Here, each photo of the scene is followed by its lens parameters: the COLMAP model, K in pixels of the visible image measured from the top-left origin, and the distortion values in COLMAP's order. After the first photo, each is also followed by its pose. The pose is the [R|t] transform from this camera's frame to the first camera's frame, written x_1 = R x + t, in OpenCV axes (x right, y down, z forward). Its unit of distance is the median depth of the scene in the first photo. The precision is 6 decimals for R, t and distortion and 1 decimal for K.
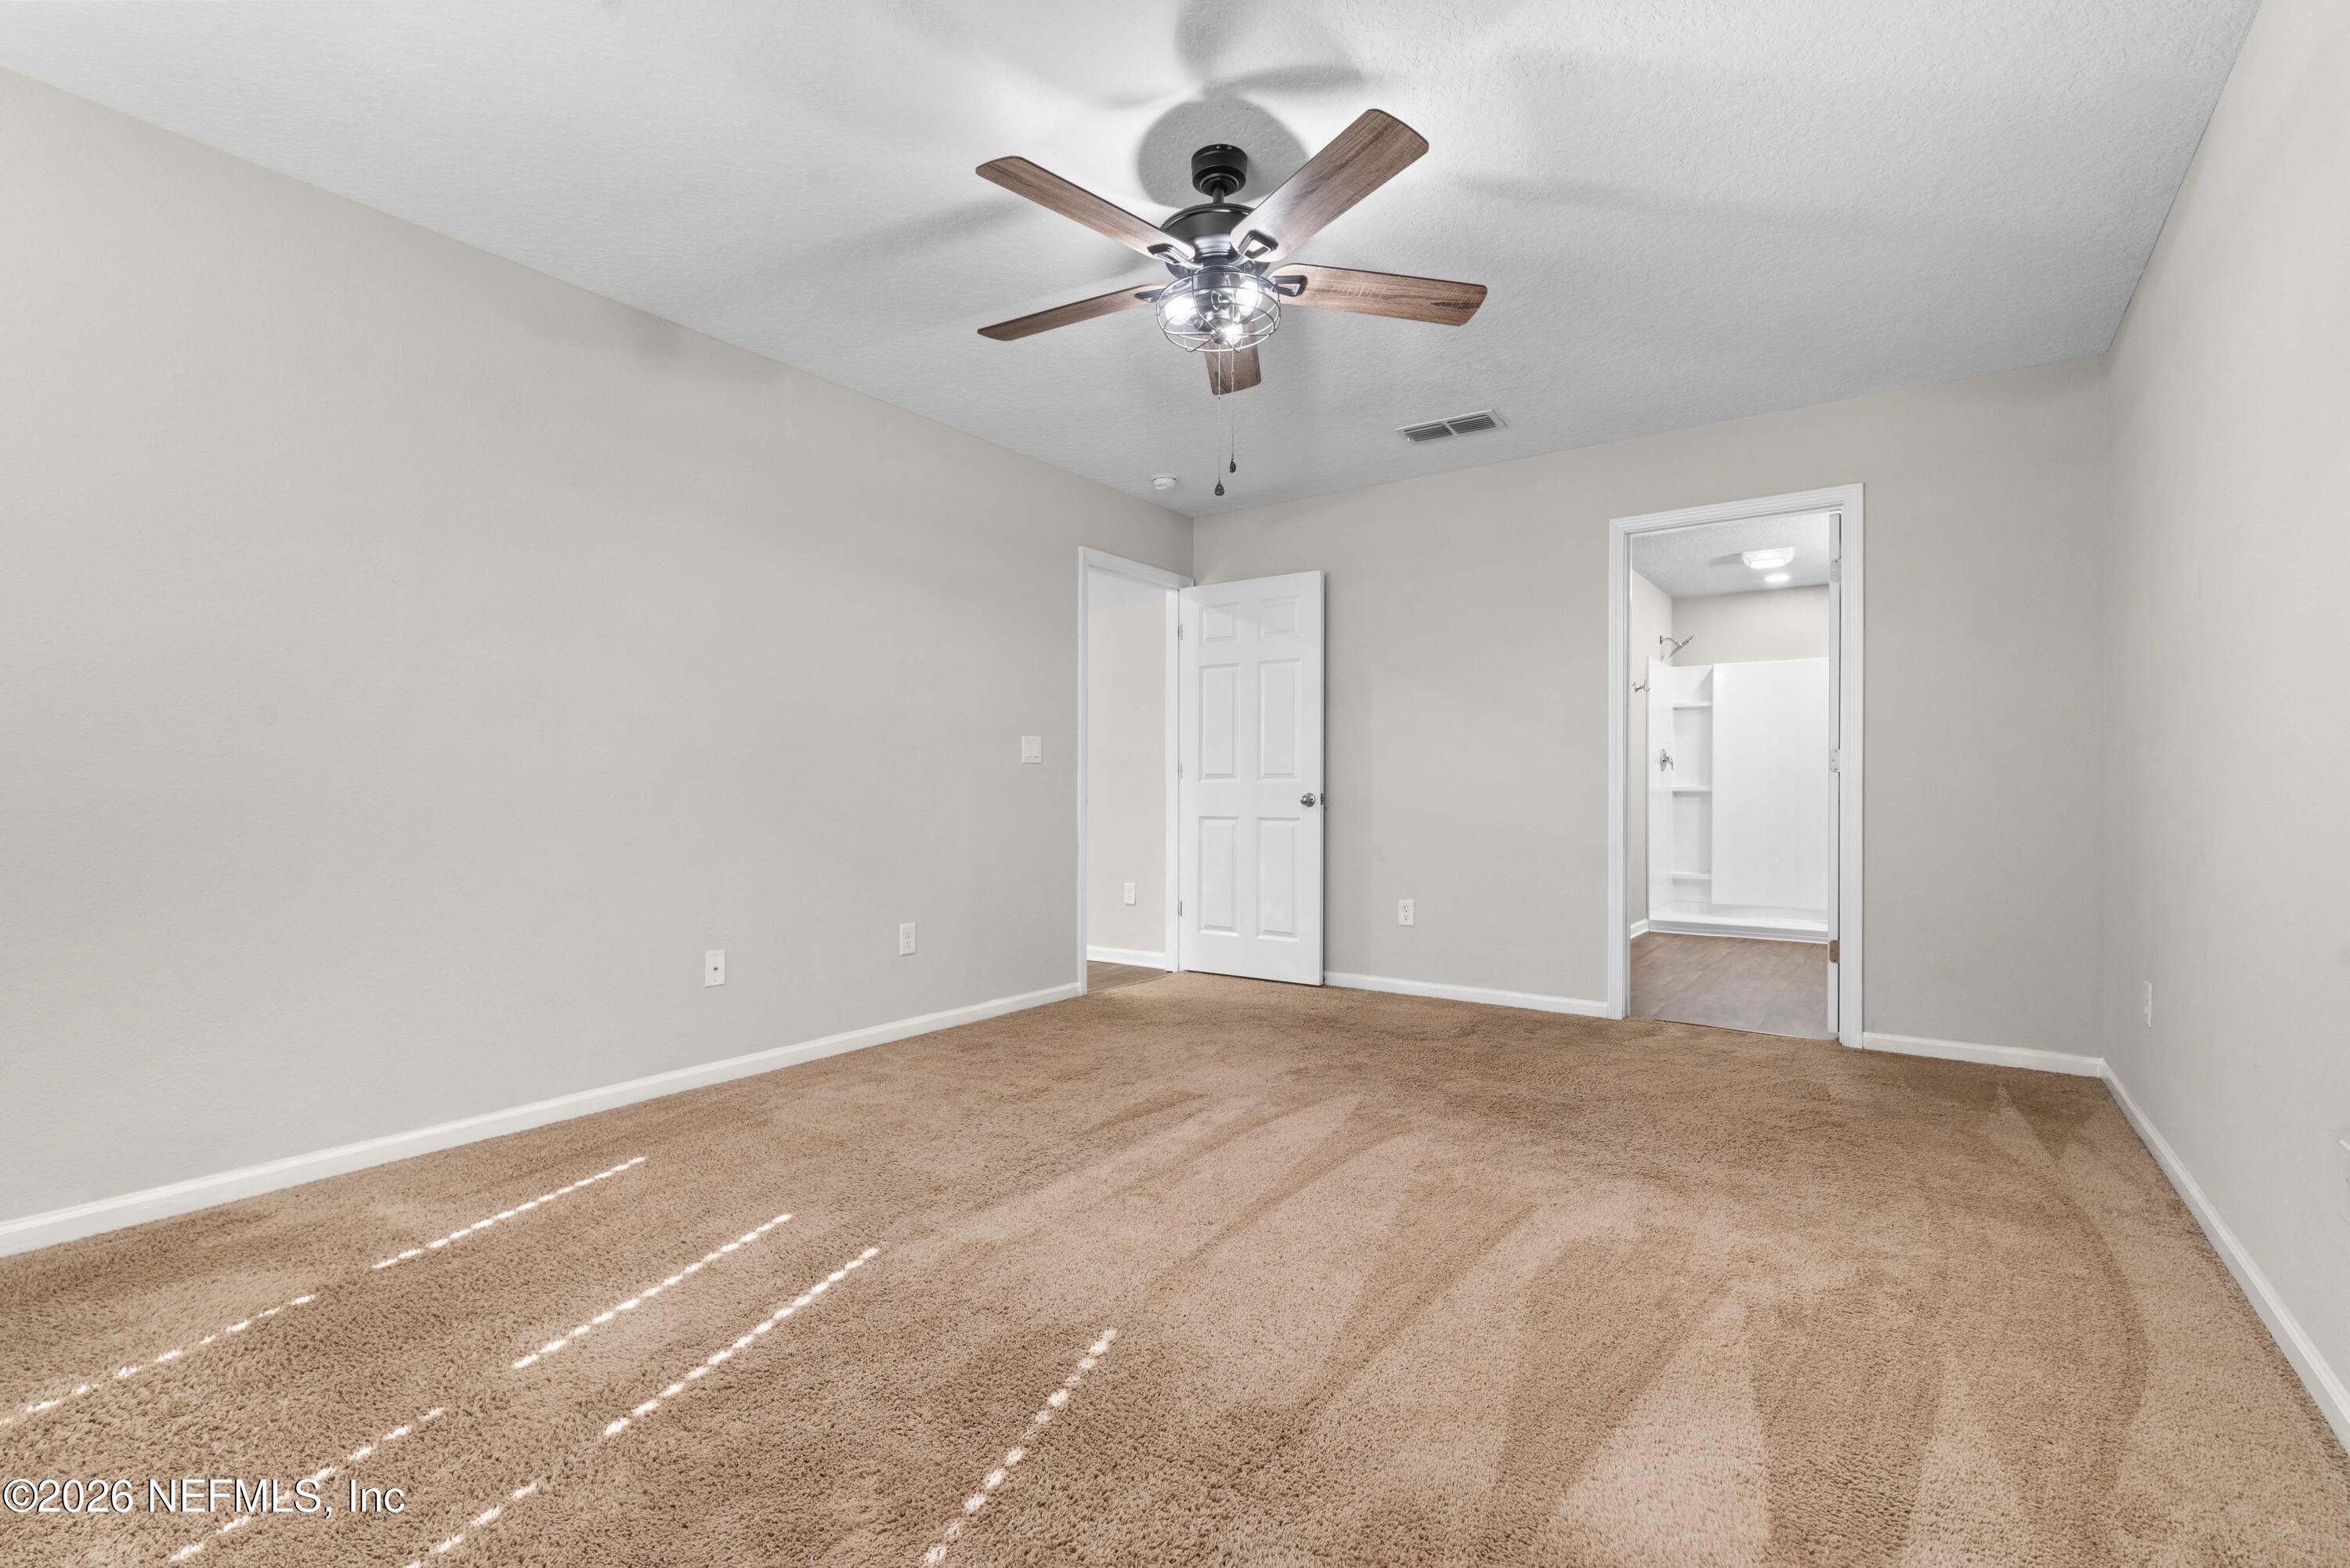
lens RADIAL K [[1069.6, 0, 1174.0], [0, 1069.6, 788.3], [0, 0, 1]] dist [0.008929, 0.000048]
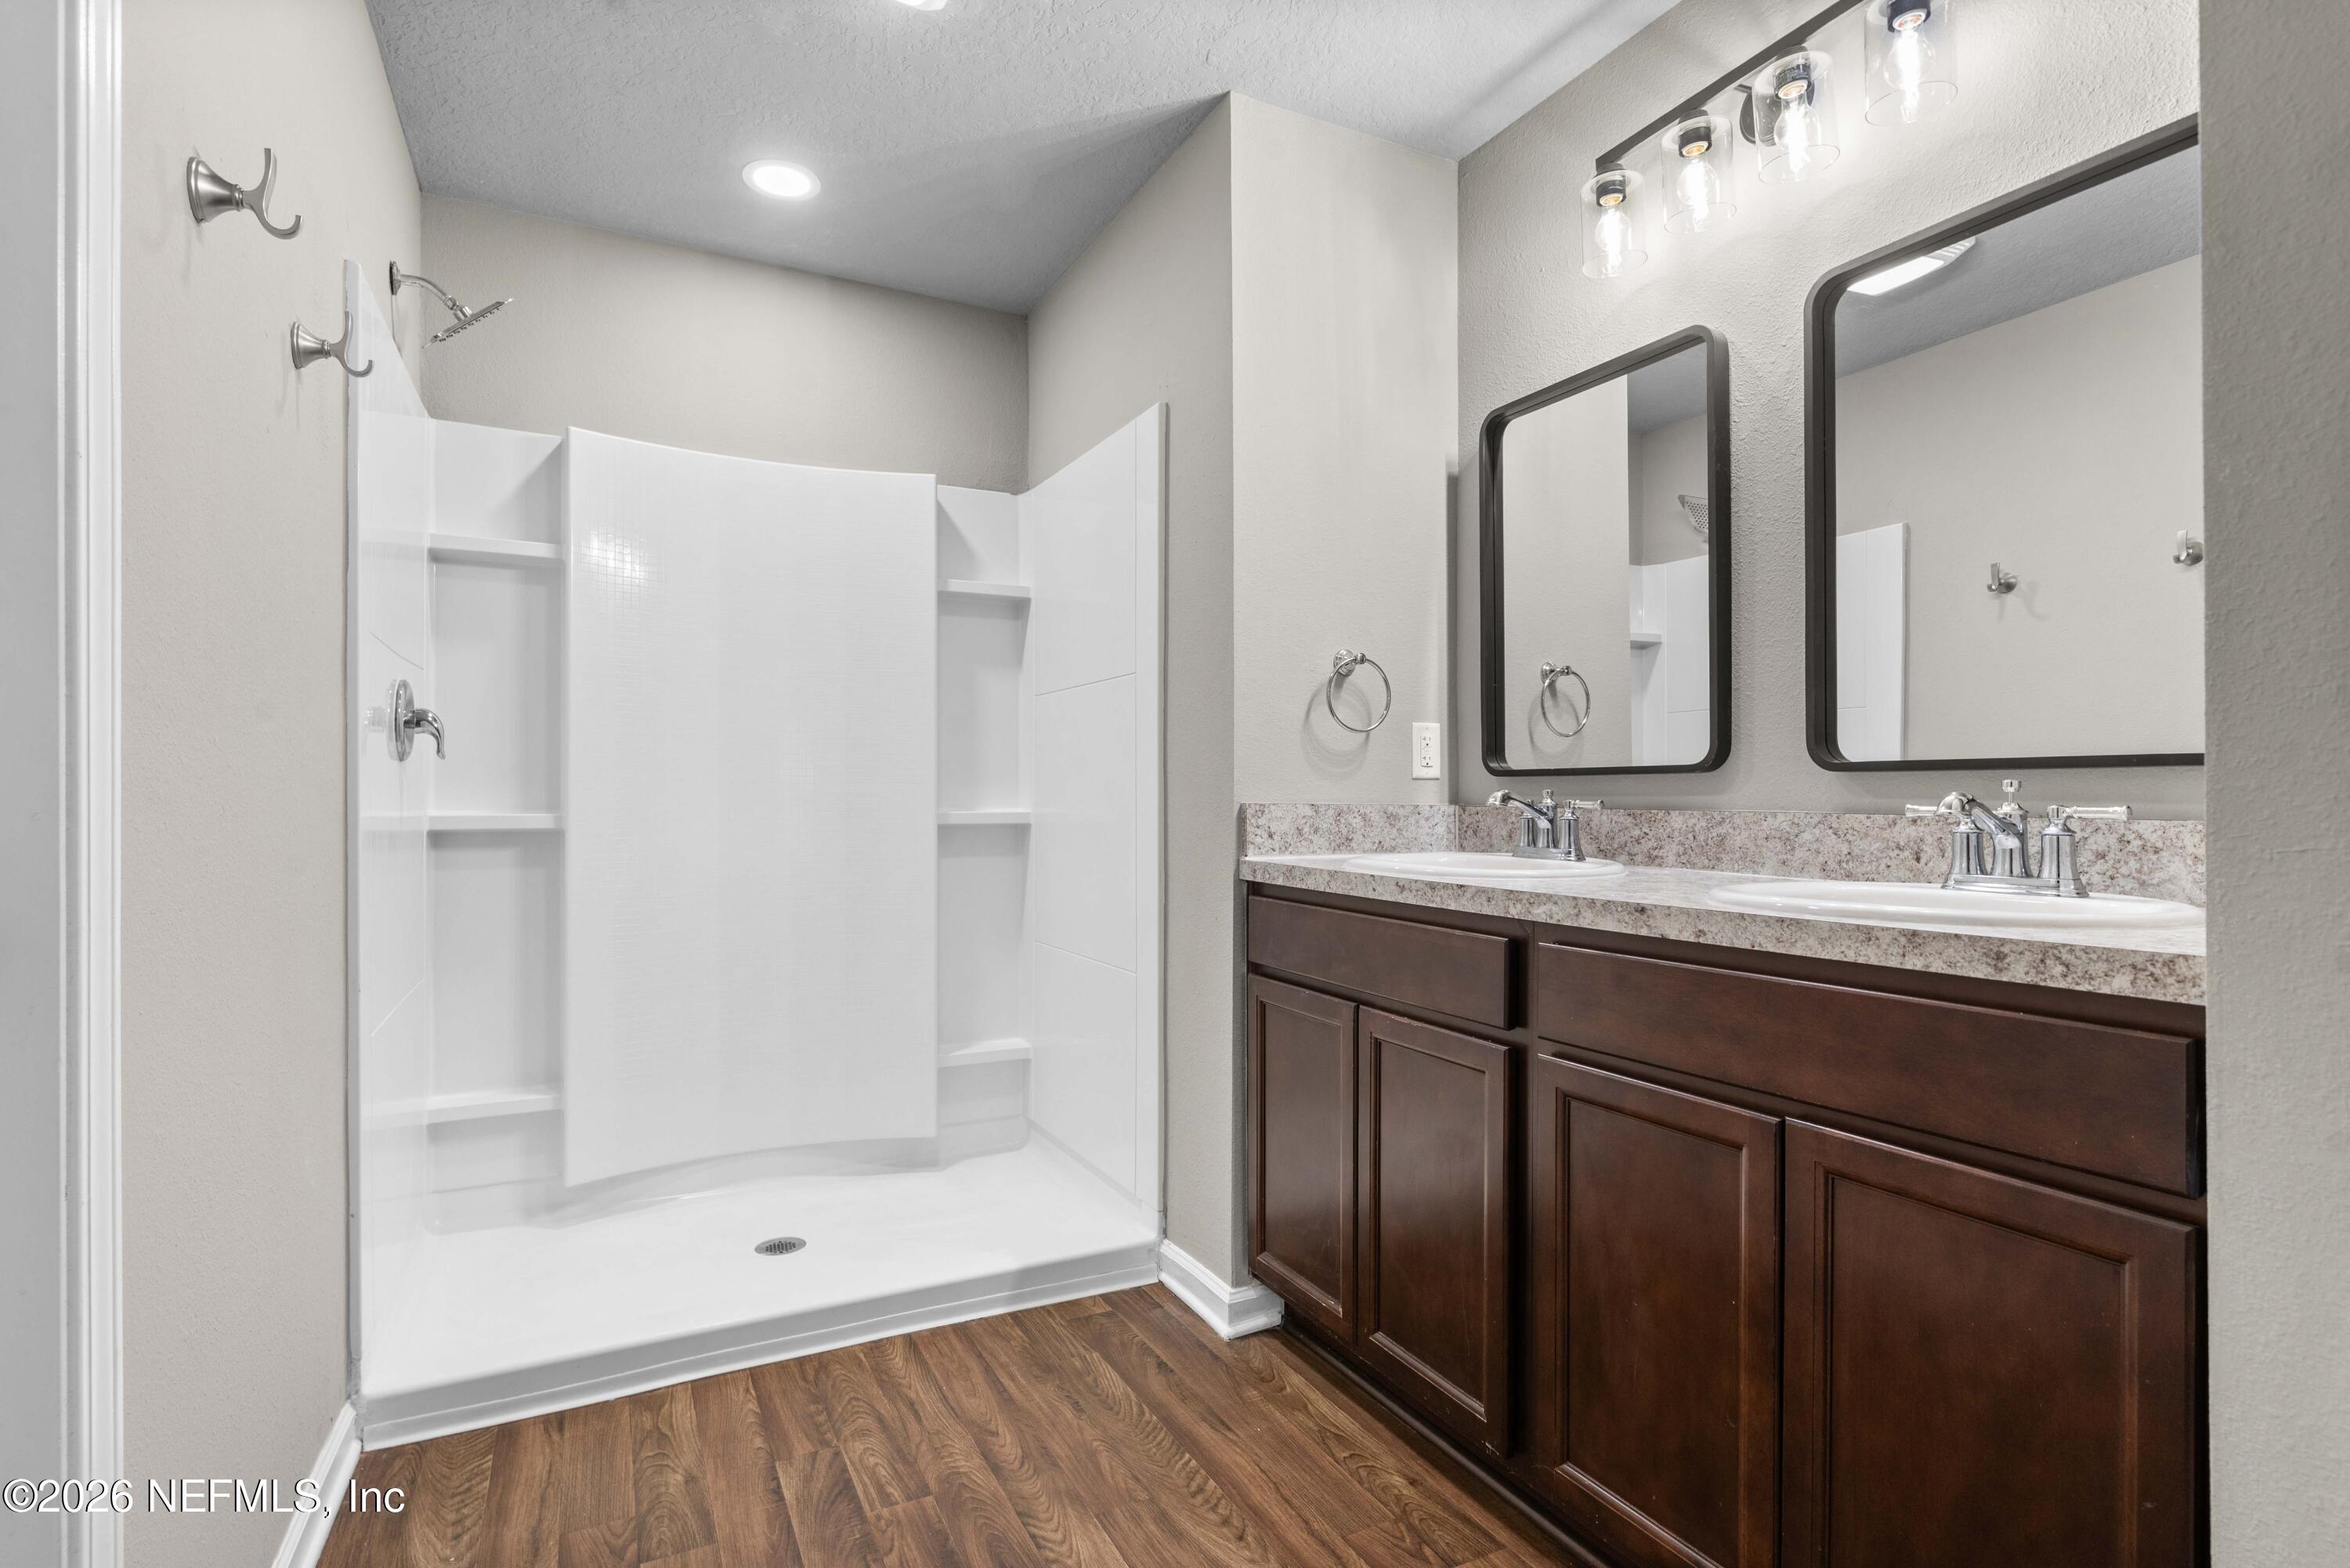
lens RADIAL K [[1107.5, 0, 1169.8], [0, 1107.5, 797.6], [0, 0, 1]] dist [-0.002766, -0.001097]
pose [[0.455360, -0.003538, 0.890301, 0.289775], [0.000736, 0.999993, 0.003598, -0.007450], [-0.890307, -0.000983, 0.455359, 0.686161]]
